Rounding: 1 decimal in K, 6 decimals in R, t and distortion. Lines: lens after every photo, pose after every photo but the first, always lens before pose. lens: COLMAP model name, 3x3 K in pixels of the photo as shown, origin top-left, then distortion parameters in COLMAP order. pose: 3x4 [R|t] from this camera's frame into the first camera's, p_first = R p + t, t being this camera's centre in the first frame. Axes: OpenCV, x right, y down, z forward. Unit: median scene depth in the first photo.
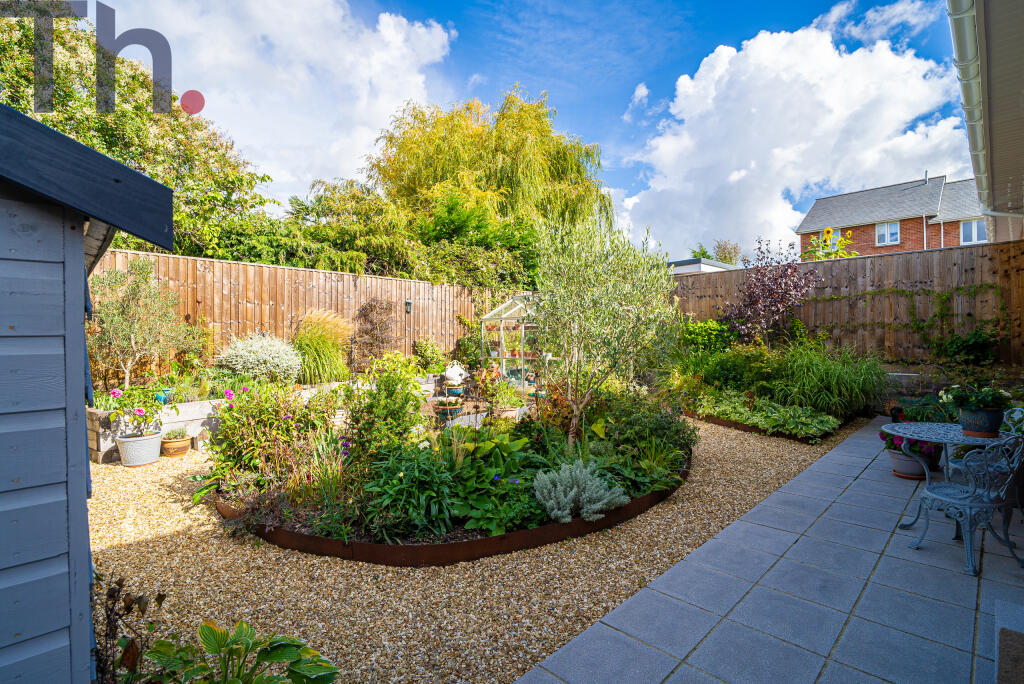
lens RADIAL K [[469.8, 0, 511.4], [0, 469.8, 337.4], [0, 0, 1]] dist [-0.003597, -0.001079]
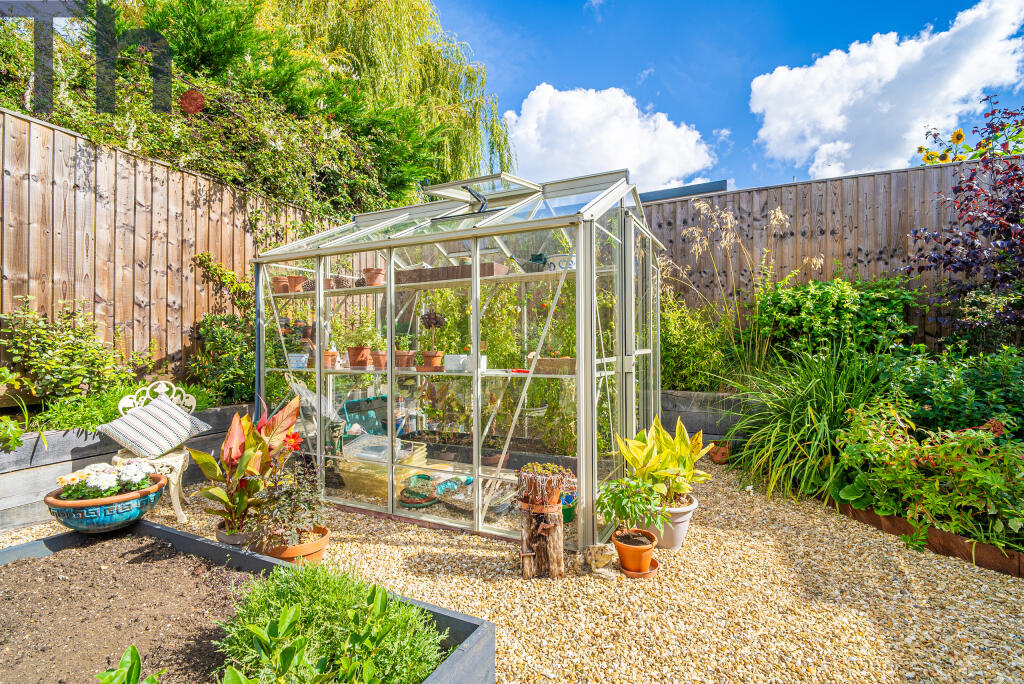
lens RADIAL K [[469.8, 0, 515.8], [0, 469.8, 343.1], [0, 0, 1]] dist [-0.003597, -0.001079]
pose [[0.944814, 0.007020, 0.327532, 0.001657], [-0.005206, 0.999966, -0.006416, 0.025738], [-0.327566, 0.004357, 0.944818, 0.665254]]
